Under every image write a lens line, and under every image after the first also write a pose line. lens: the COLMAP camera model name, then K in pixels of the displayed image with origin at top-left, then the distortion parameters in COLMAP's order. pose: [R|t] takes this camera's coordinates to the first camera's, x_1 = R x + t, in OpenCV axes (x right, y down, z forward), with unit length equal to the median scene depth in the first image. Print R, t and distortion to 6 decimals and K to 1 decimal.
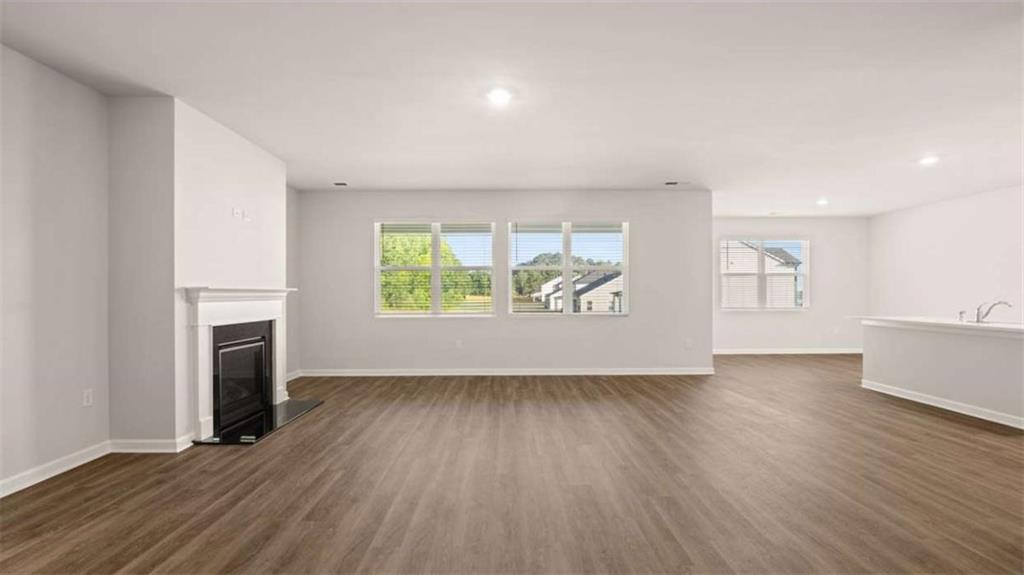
lens RADIAL K [[481.3, 0, 508.1], [0, 481.3, 286.5], [0, 0, 1]] dist [-0.000859, -0.000192]
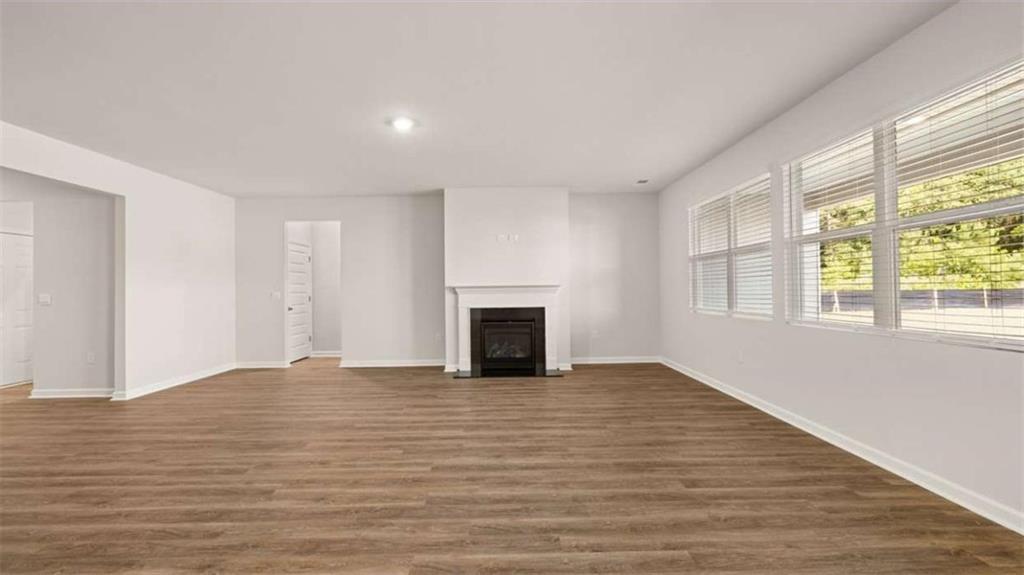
lens RADIAL K [[424.6, 0, 510.5], [0, 424.6, 298.3], [0, 0, 1]] dist [0.001374, 0.000202]
pose [[0.001100, 0.023536, -0.999722, 0.989516], [0.021811, 0.999485, 0.023555, 0.013441], [0.999762, -0.021831, 0.000586, 1.221783]]
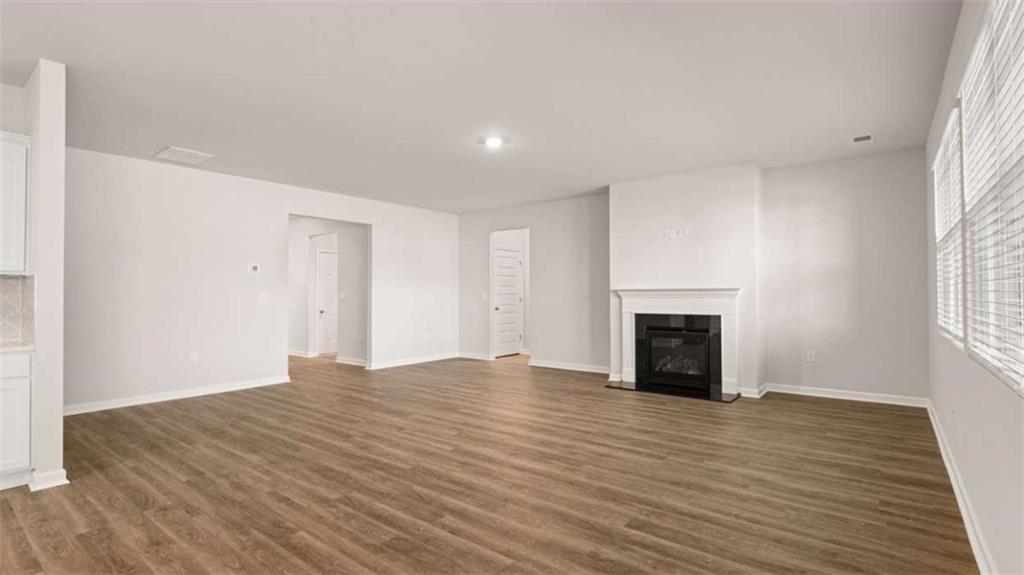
lens RADIAL K [[481.3, 0, 508.1], [0, 481.3, 286.5], [0, 0, 1]] dist [-0.000859, -0.000192]
pose [[-0.627375, -0.007008, -0.778686, 0.934766], [0.013315, 0.999717, -0.019725, 0.021056], [0.778604, -0.022743, -0.627104, 1.783032]]
